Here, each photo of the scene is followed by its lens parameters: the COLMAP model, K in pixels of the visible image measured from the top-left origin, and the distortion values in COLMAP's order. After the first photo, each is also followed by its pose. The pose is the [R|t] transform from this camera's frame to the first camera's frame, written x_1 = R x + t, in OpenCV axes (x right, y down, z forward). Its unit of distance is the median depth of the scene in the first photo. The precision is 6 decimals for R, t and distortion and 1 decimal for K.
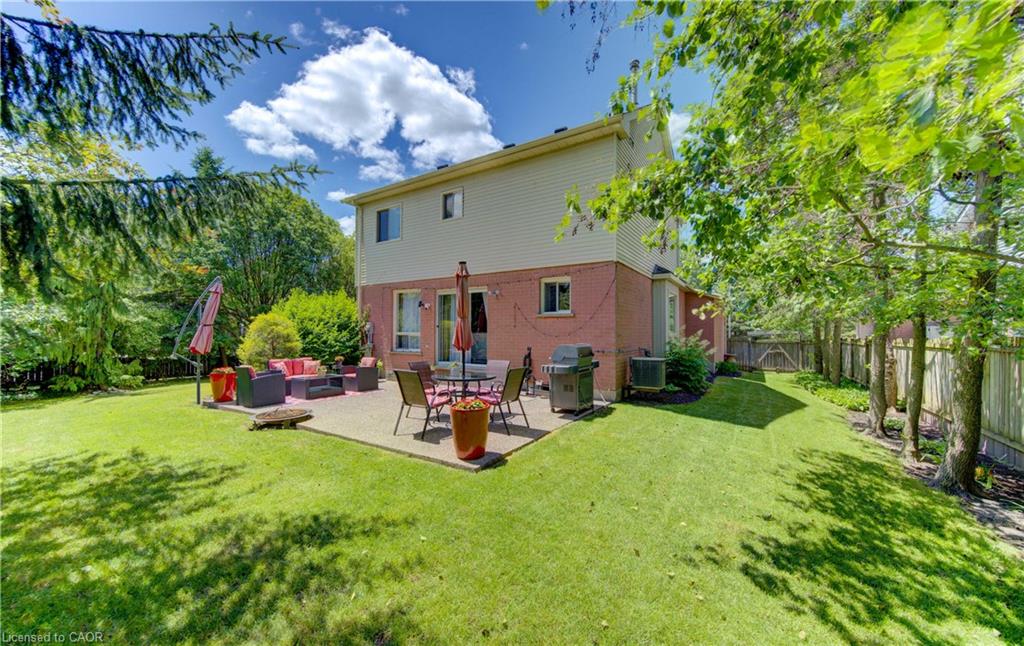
lens RADIAL K [[384.3, 0, 509.1], [0, 384.3, 324.5], [0, 0, 1]] dist [-0.004377, -0.000756]
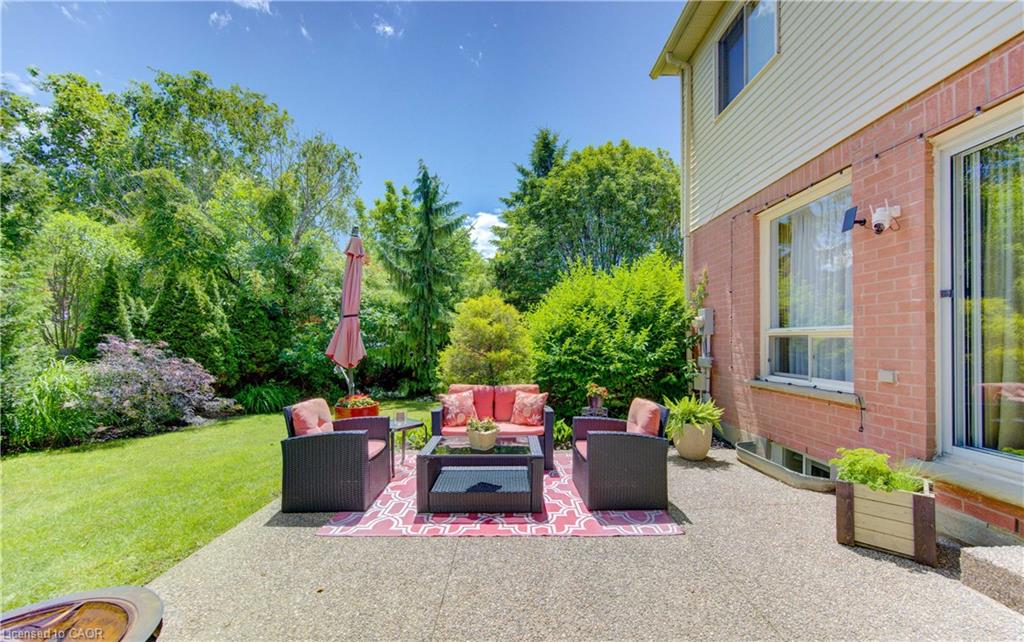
lens RADIAL K [[384.3, 0, 510.4], [0, 384.3, 341.8], [0, 0, 1]] dist [-0.004377, -0.000756]
pose [[0.549366, -0.002462, -0.835578, -0.127778], [0.016421, 0.999834, 0.007851, 0.025963], [0.835421, -0.018034, 0.549315, 0.605667]]
